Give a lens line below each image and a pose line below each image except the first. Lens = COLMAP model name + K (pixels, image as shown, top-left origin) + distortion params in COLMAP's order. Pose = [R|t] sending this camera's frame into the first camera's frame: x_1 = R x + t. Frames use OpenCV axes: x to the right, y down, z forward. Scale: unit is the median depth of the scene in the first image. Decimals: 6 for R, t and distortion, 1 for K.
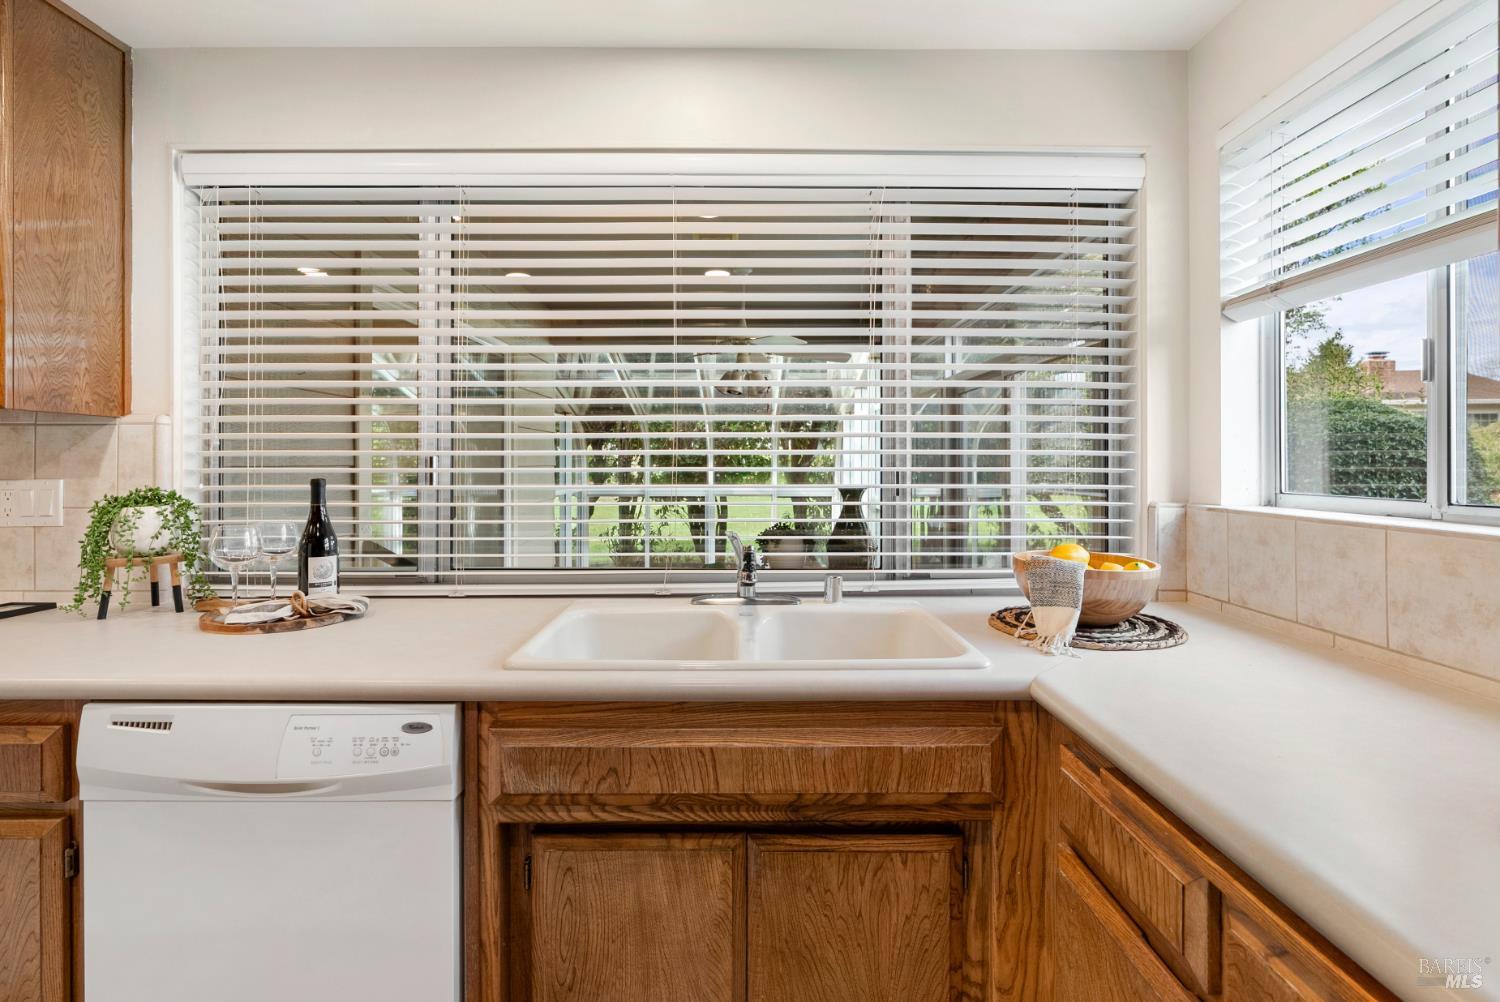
lens RADIAL K [[739.7, 0, 748.6], [0, 739.7, 458.3], [0, 0, 1]] dist [-0.003884, 0.000227]
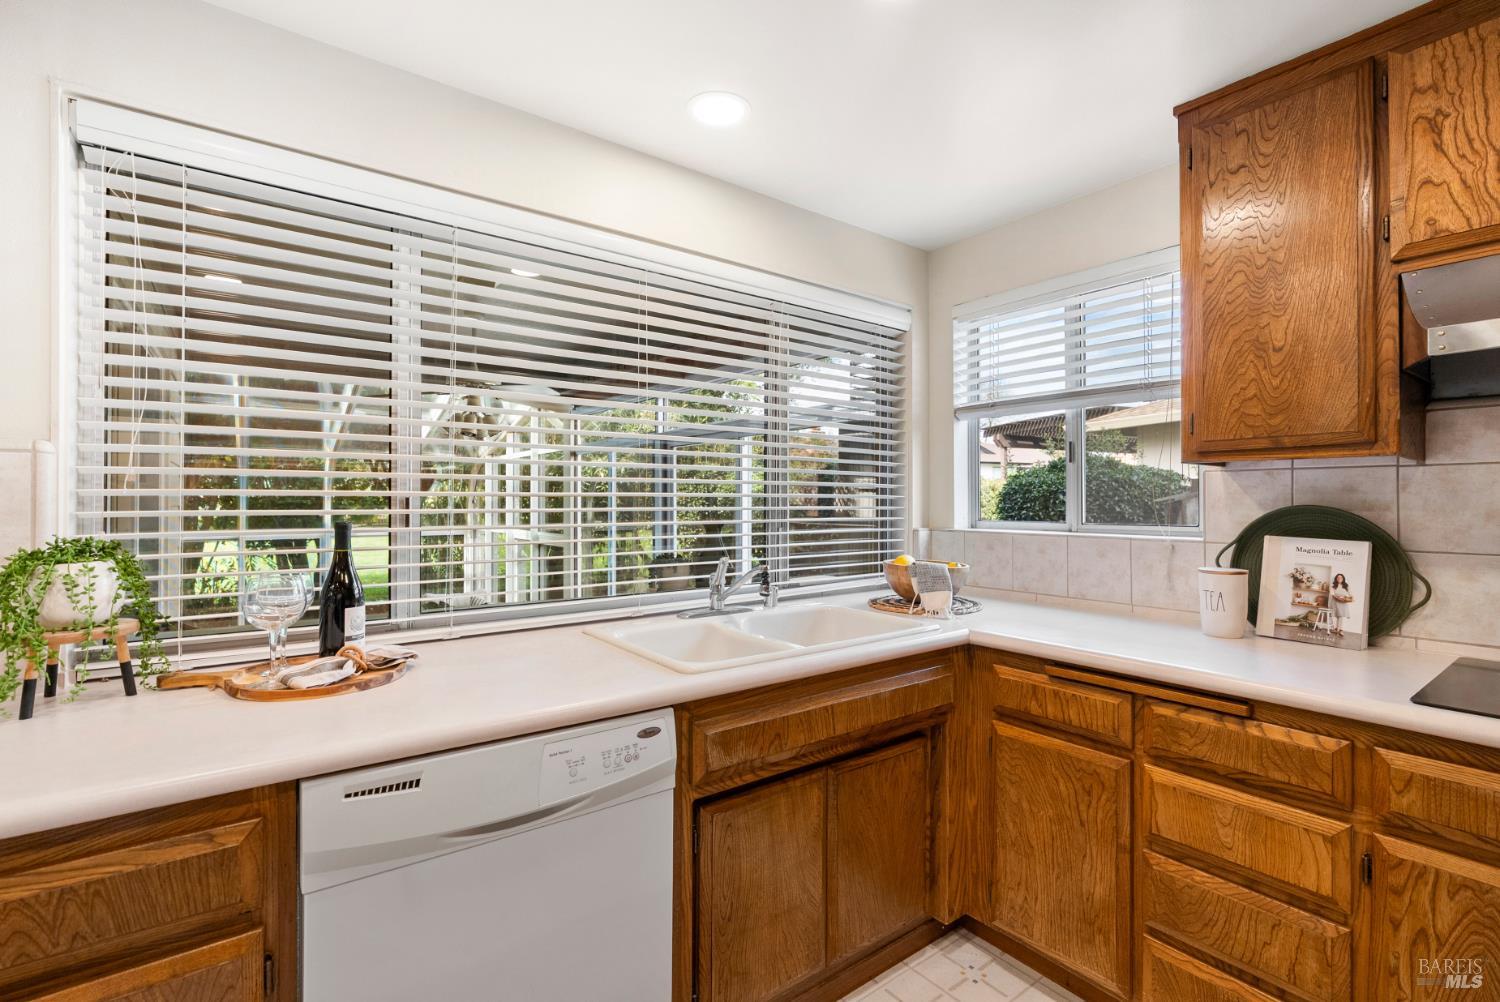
lens RADIAL K [[682.2, 0, 748.1], [0, 682.2, 491.3], [0, 0, 1]] dist [-0.020833, 0.010392]
pose [[0.801283, 0.009806, 0.598205, -0.918040], [-0.004633, 0.999937, -0.010185, -0.004479], [-0.598267, 0.005390, 0.801279, 0.043990]]
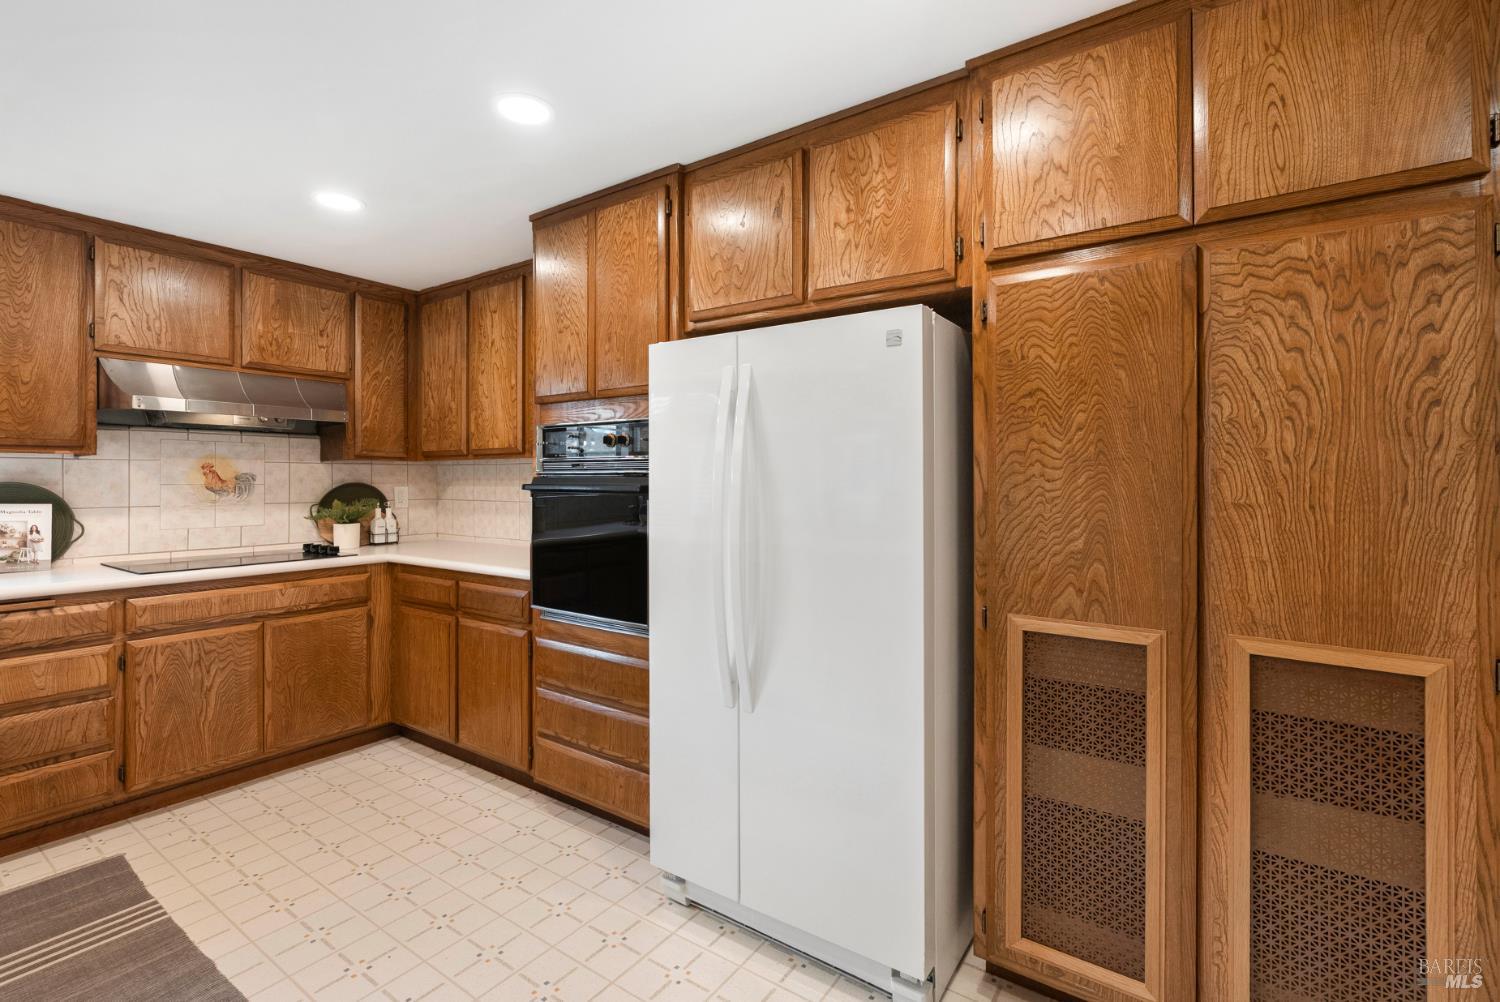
lens RADIAL K [[682.2, 0, 748.1], [0, 682.2, 491.3], [0, 0, 1]] dist [-0.020833, 0.010392]
pose [[-0.816122, -0.006697, 0.577840, -2.264840], [0.000325, 0.999927, 0.012049, 0.008374], [-0.577879, 0.010022, -0.816061, 0.861293]]
